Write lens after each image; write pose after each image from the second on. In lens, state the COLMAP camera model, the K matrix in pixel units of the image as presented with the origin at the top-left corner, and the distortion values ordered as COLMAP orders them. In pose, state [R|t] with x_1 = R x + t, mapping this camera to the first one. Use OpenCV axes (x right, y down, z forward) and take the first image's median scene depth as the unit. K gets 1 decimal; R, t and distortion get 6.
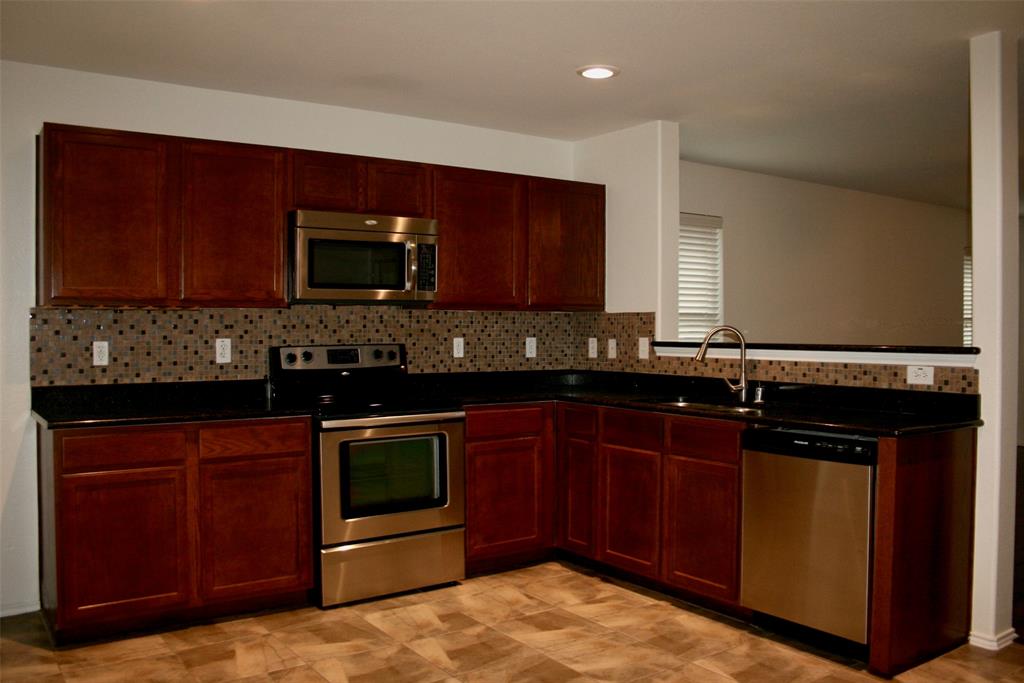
lens RADIAL K [[876.0, 0, 512.0], [0, 876.0, 341.5], [0, 0, 1]] dist [-0.162027, 0.144211]
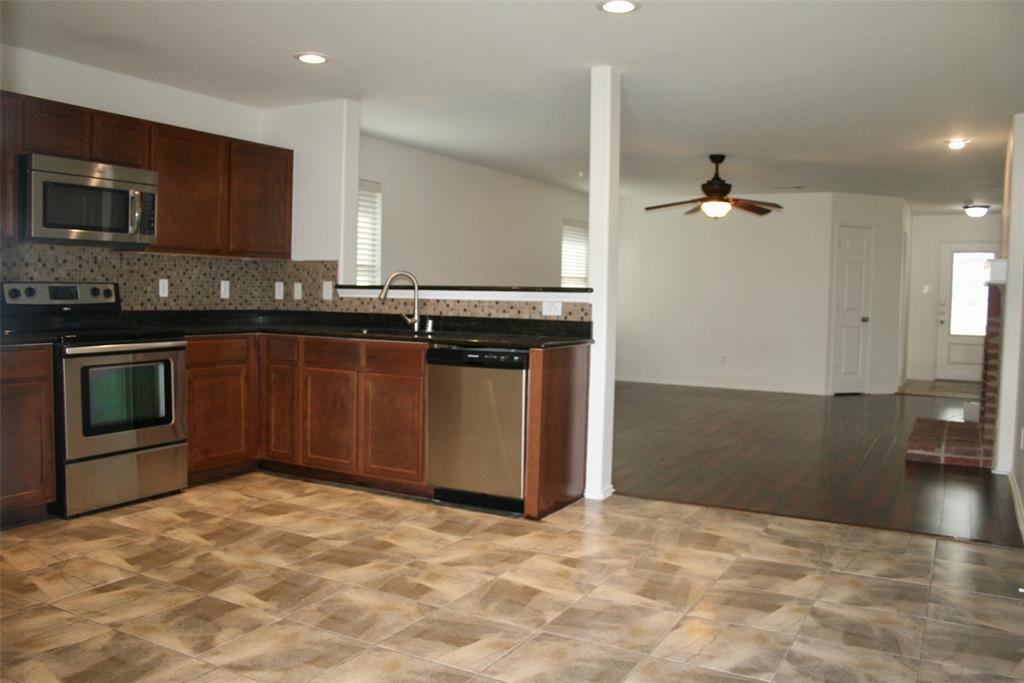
lens RADIAL K [[876.0, 0, 512.0], [0, 876.0, 341.5], [0, 0, 1]] dist [-0.162027, 0.144211]
pose [[0.896029, -0.007627, 0.443930, -0.181761], [-0.011248, 0.999142, 0.039869, 0.032728], [-0.443853, -0.040717, 0.895174, -0.211982]]
